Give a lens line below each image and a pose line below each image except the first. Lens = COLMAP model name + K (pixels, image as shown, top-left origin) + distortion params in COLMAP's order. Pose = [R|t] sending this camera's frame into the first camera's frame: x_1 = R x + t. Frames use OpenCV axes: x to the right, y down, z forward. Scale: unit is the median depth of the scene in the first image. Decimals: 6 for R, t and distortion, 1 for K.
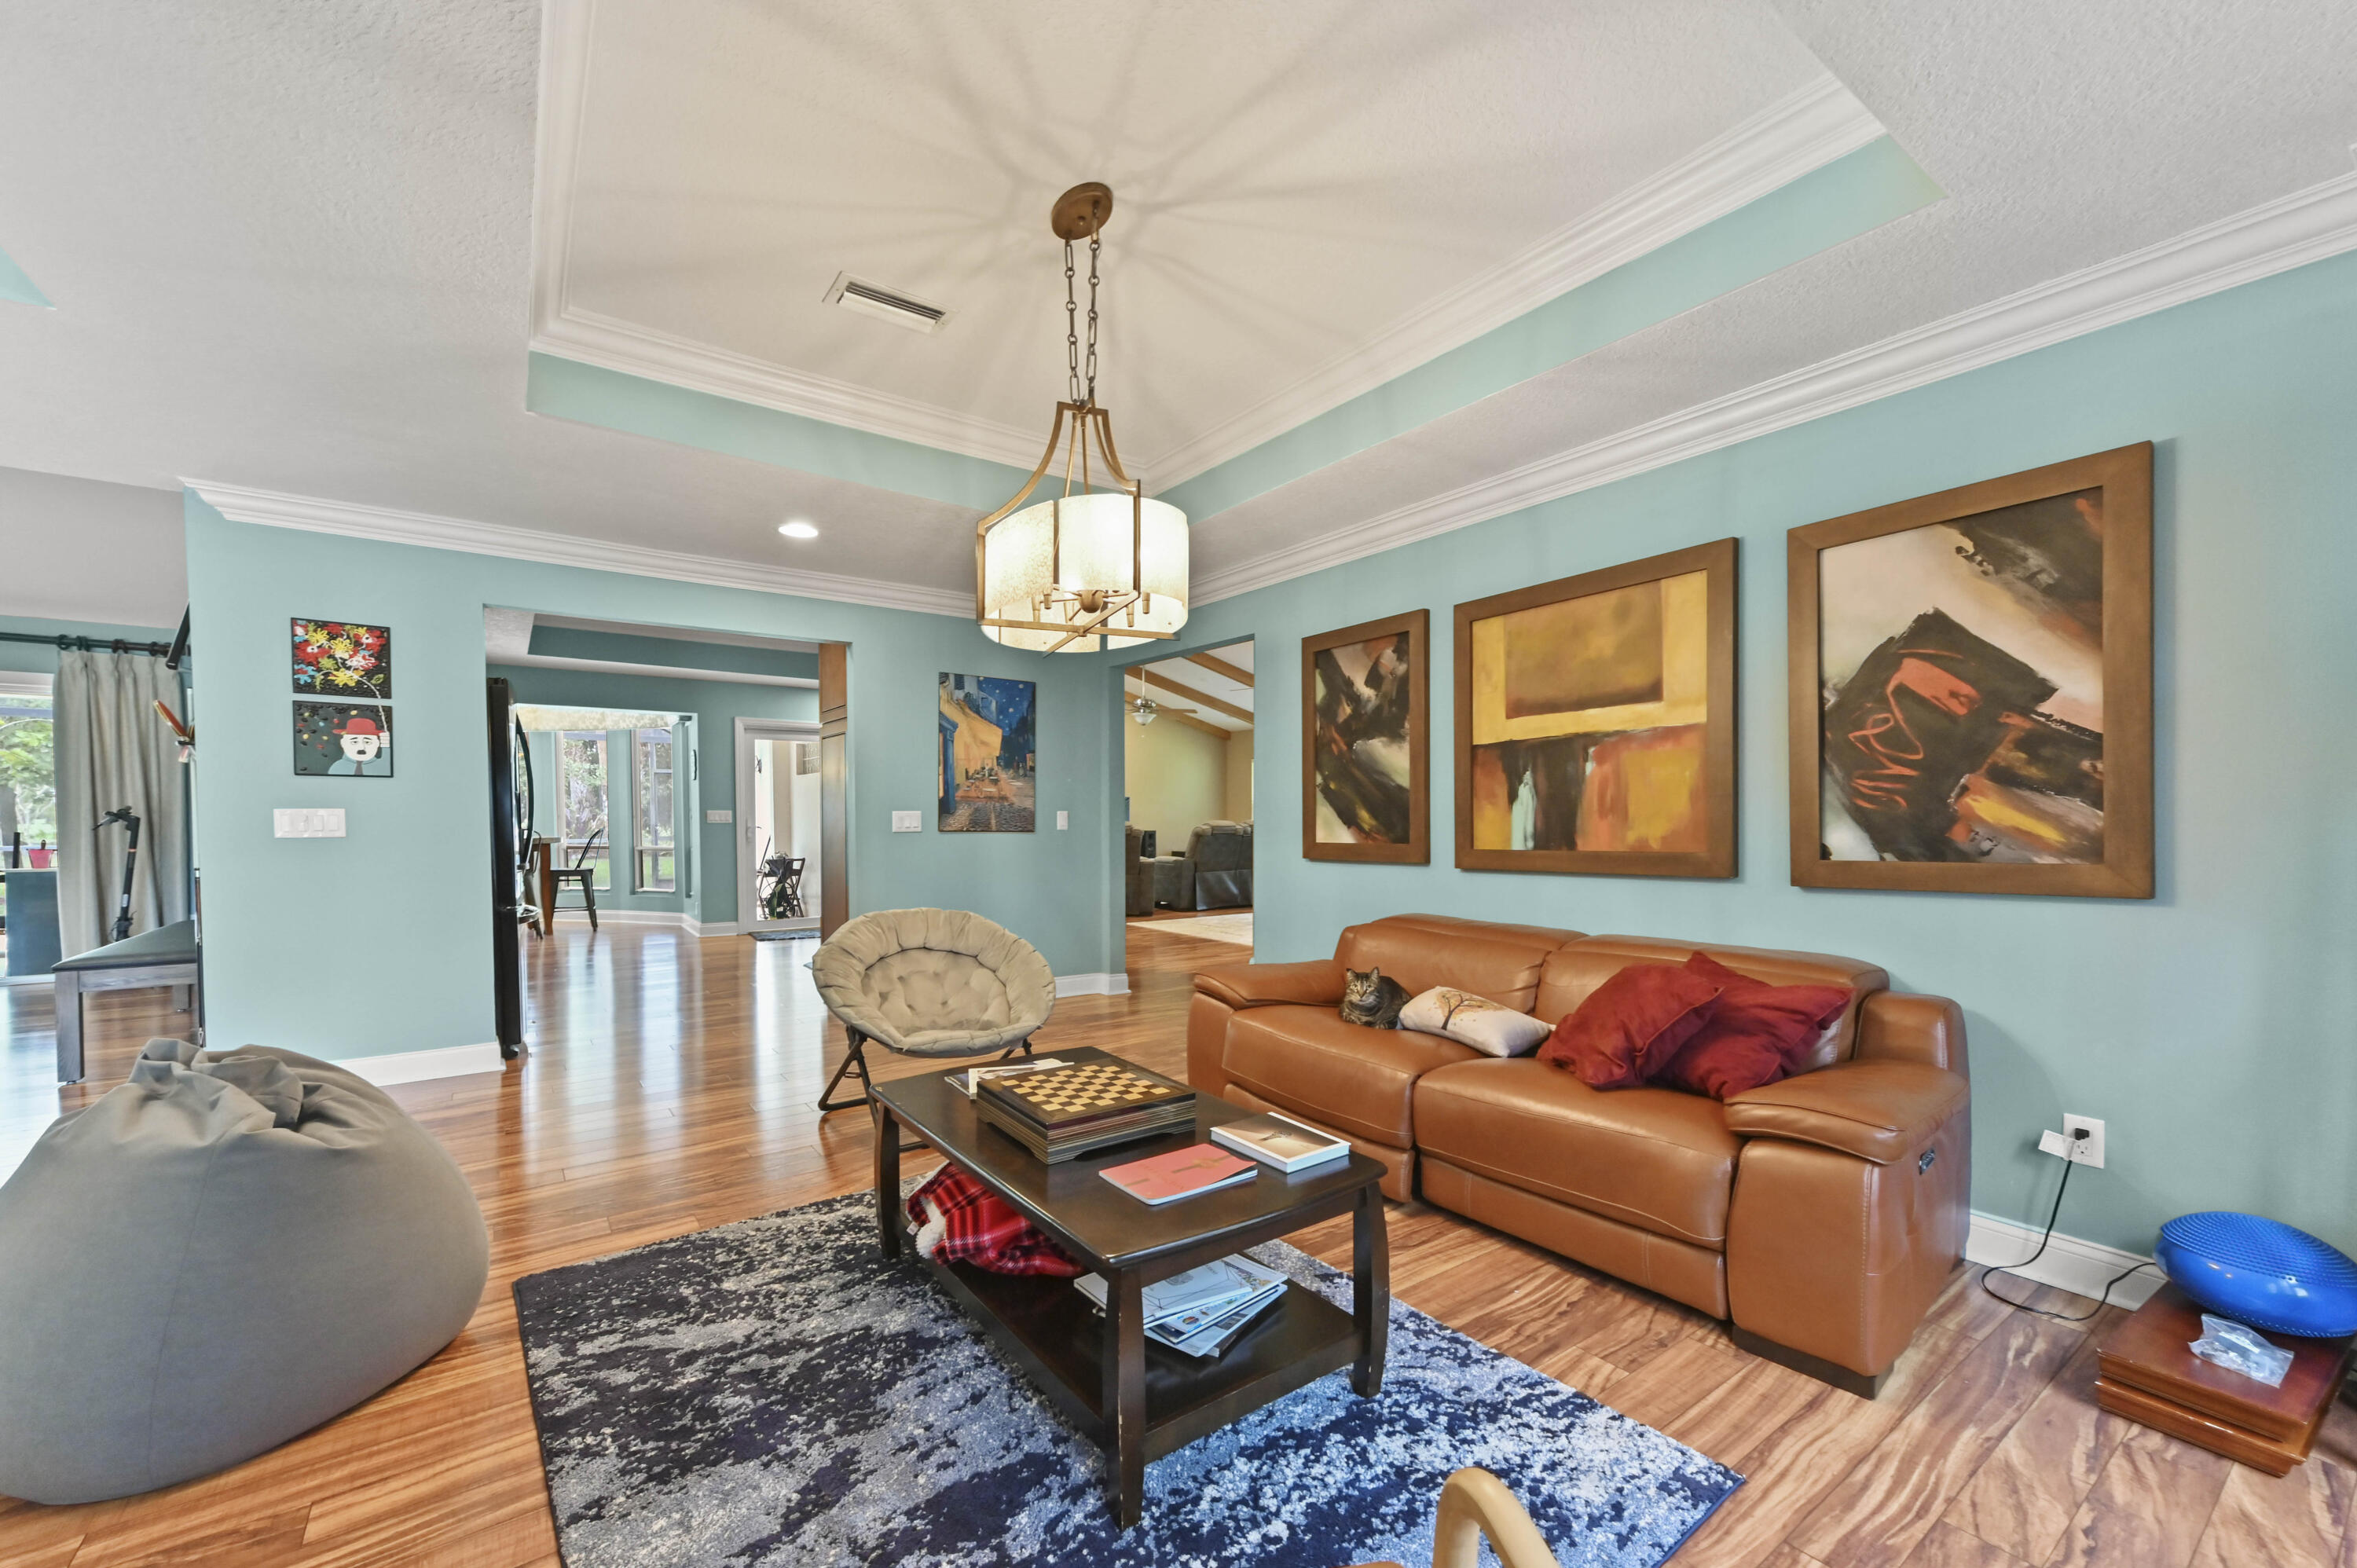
lens RADIAL K [[938.9, 0, 1183.0], [0, 938.9, 837.3], [0, 0, 1]] dist [-0.002464, -0.000127]
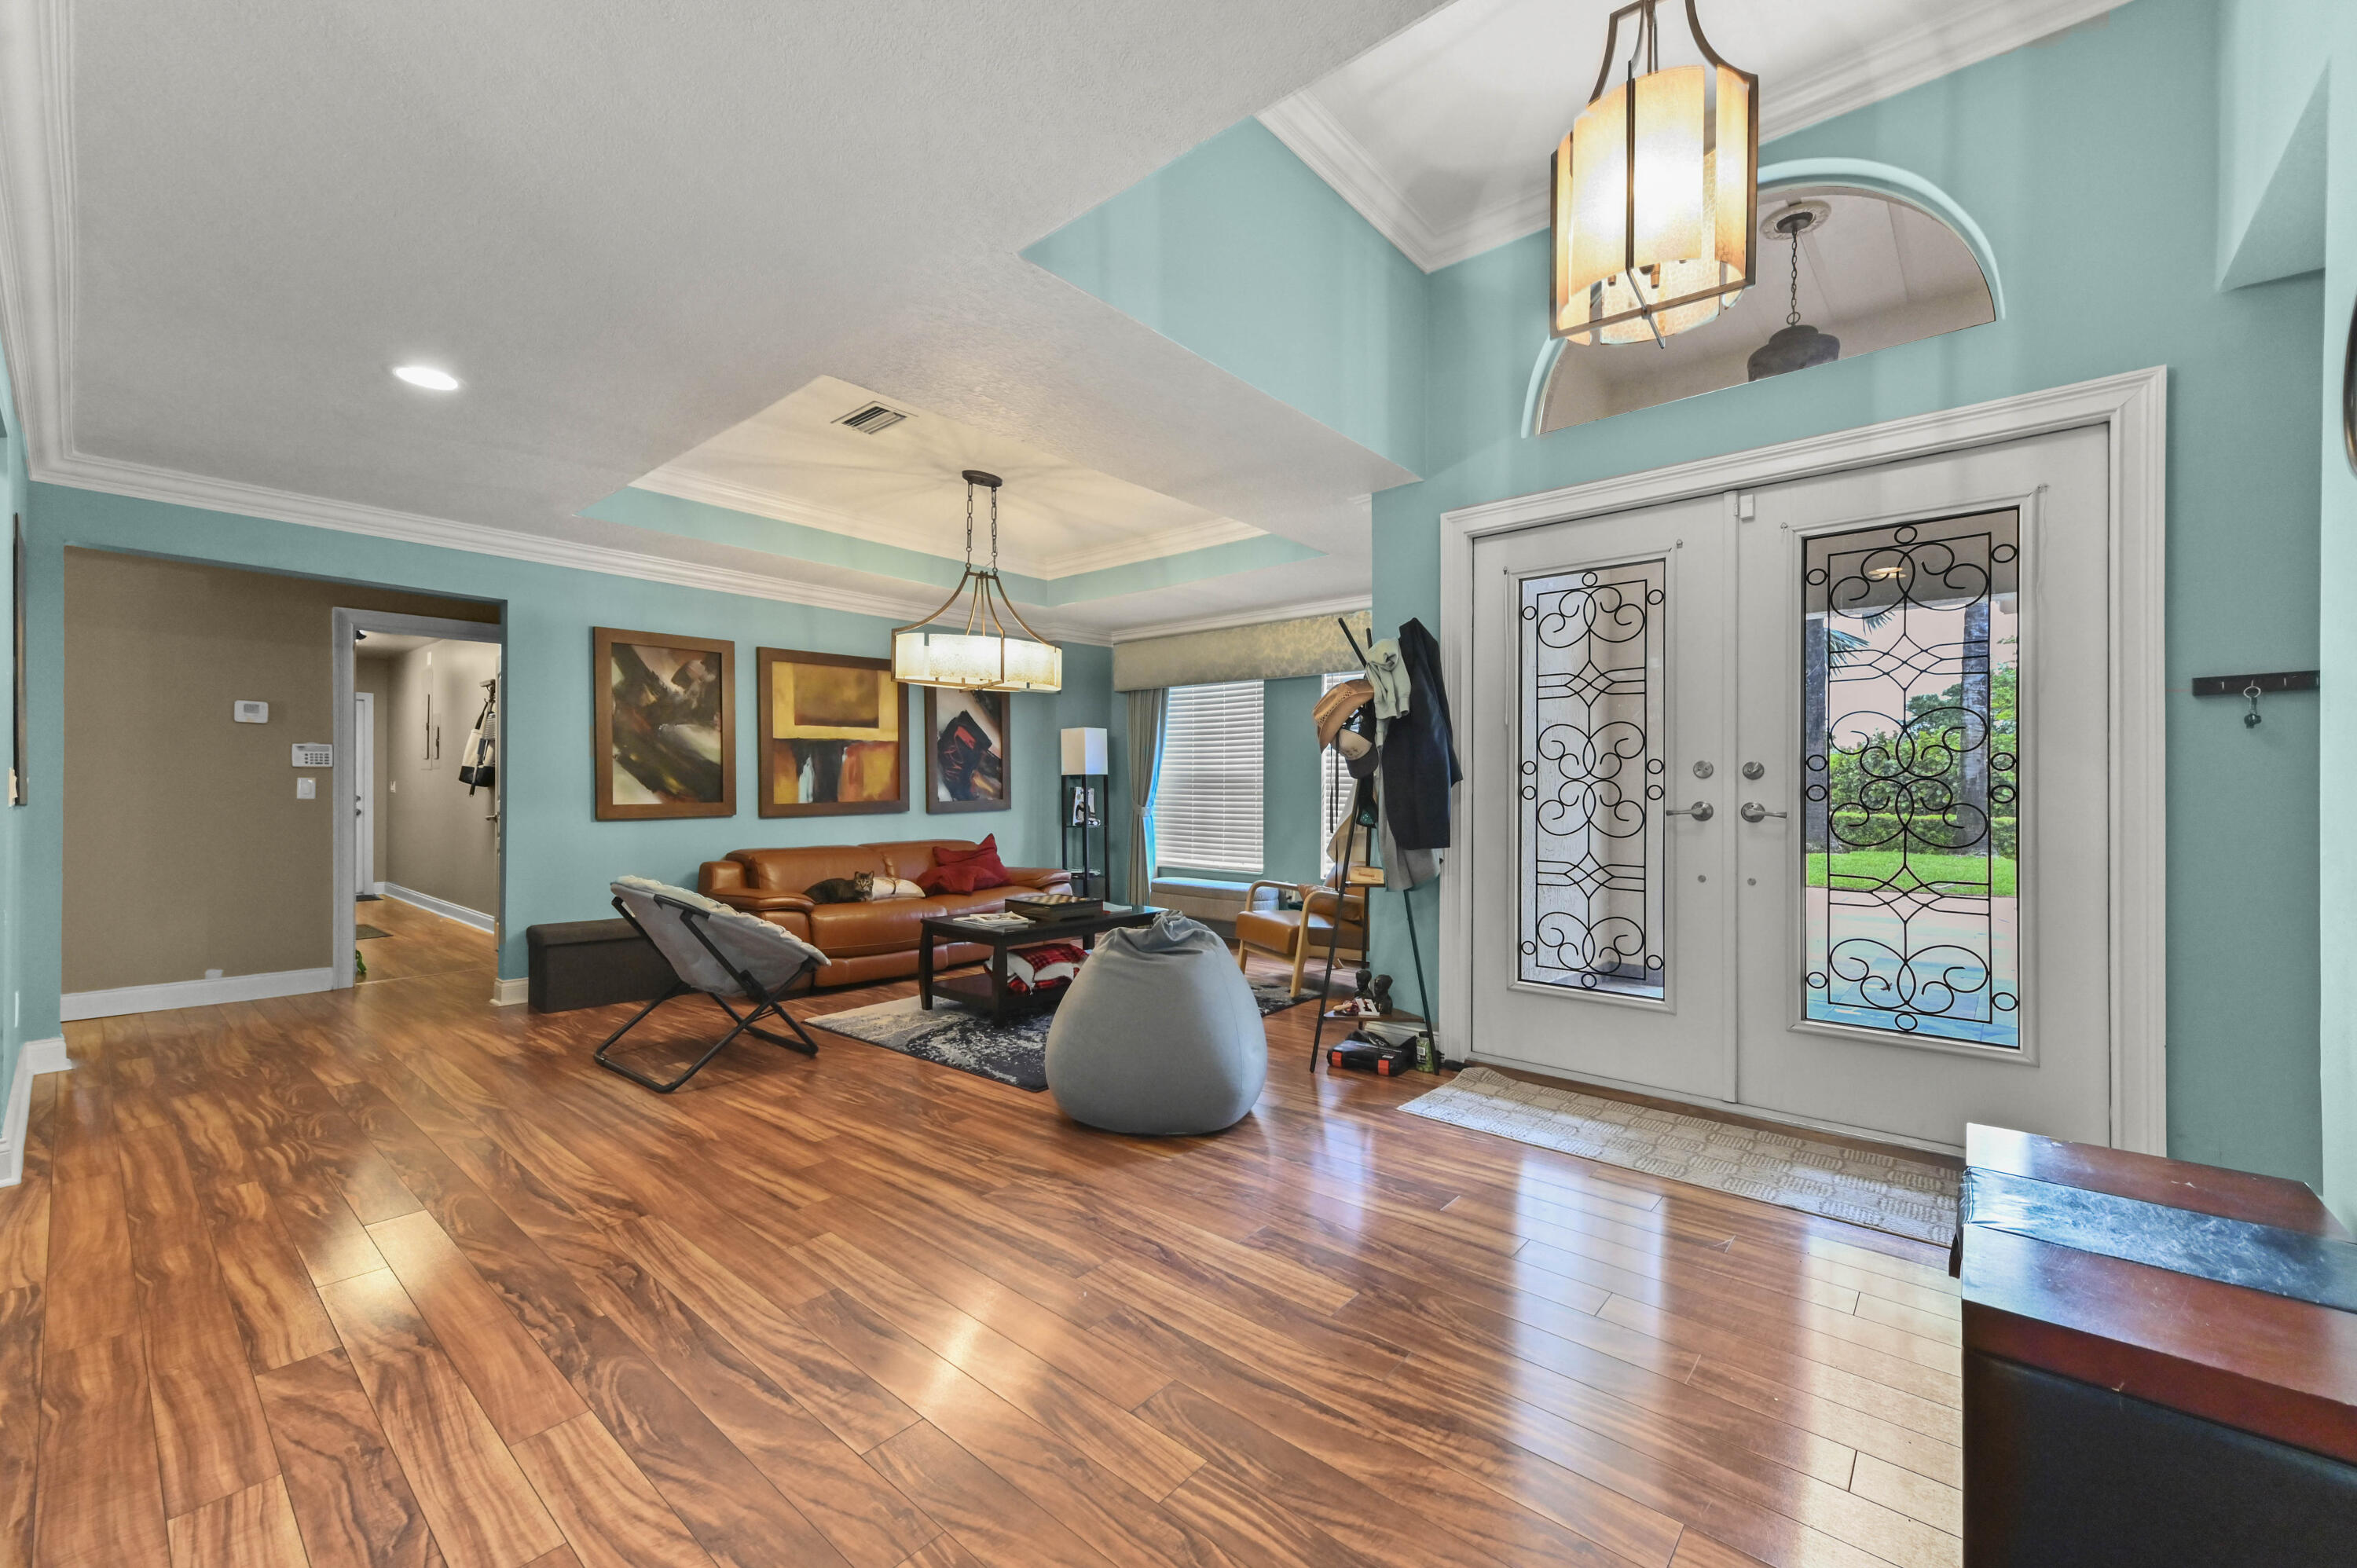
lens RADIAL K [[935.6, 0, 1174.9], [0, 935.6, 768.4], [0, 0, 1]] dist [0.014671, 0.000080]
pose [[-0.224964, 0.019021, 0.974181, -1.287573], [0.017450, 0.999728, -0.015490, -0.010262], [-0.974211, 0.013515, -0.225234, 0.642484]]
